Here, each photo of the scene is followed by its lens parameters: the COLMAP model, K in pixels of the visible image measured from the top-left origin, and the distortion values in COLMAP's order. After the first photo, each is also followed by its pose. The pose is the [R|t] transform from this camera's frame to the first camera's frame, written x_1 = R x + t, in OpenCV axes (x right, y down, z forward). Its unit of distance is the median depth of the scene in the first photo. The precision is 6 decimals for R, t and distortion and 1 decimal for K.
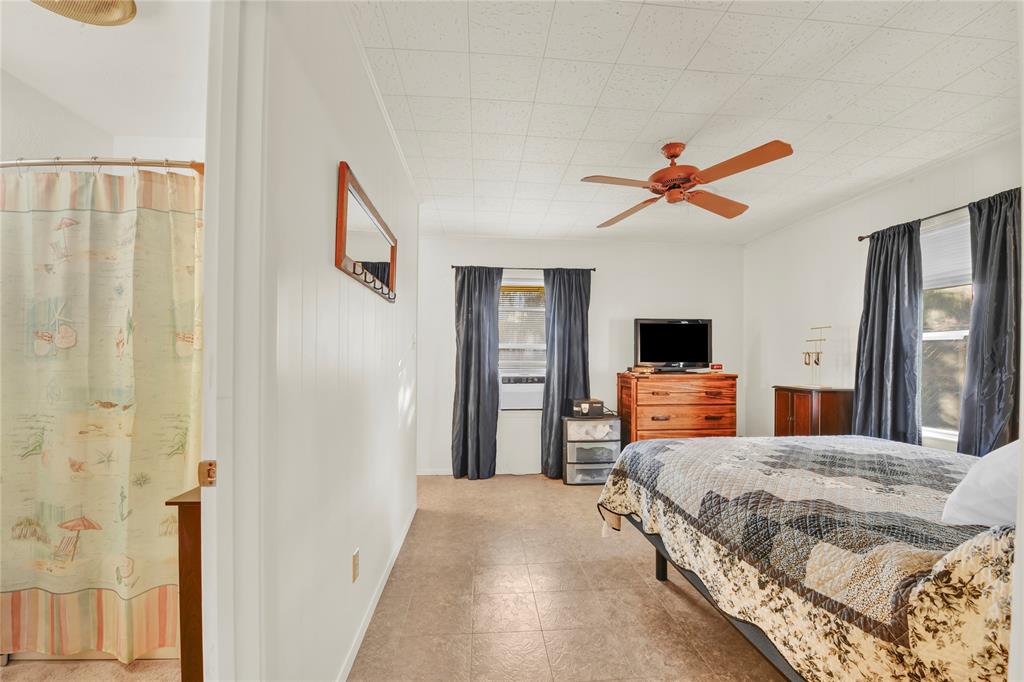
lens RADIAL K [[422.8, 0, 509.5], [0, 422.8, 362.6], [0, 0, 1]] dist [-0.023992, 0.001041]
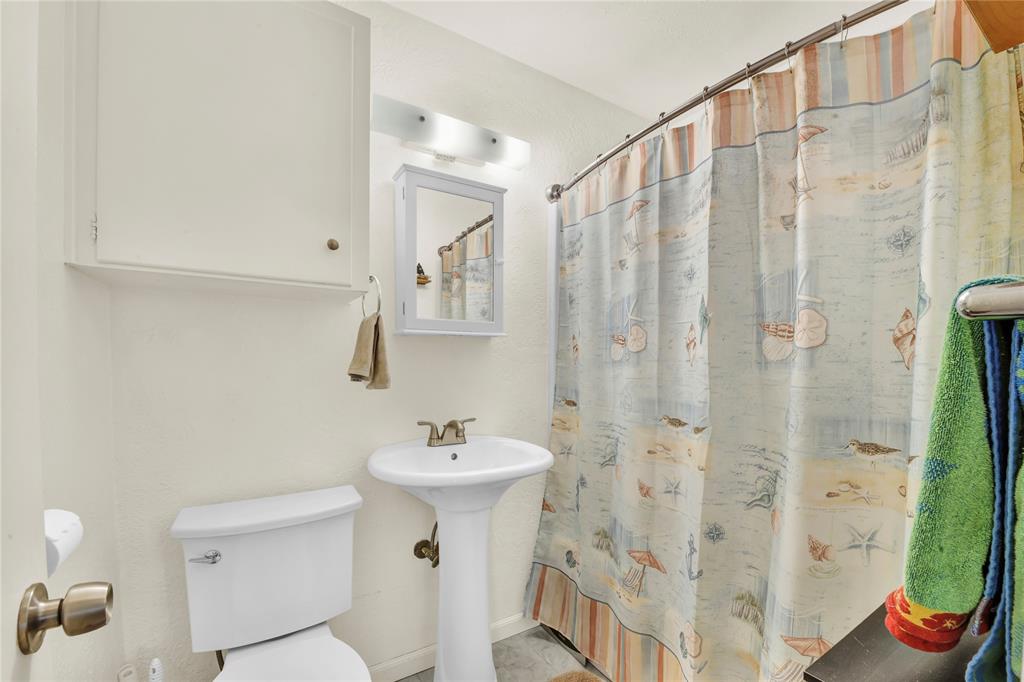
lens RADIAL K [[422.8, 0, 509.5], [0, 422.8, 362.6], [0, 0, 1]] dist [-0.023992, 0.001041]
pose [[0.457244, -0.005315, -0.889325, -0.408695], [-0.008880, 0.999905, -0.010542, -0.000991], [0.889297, 0.012718, 0.457153, 0.353389]]
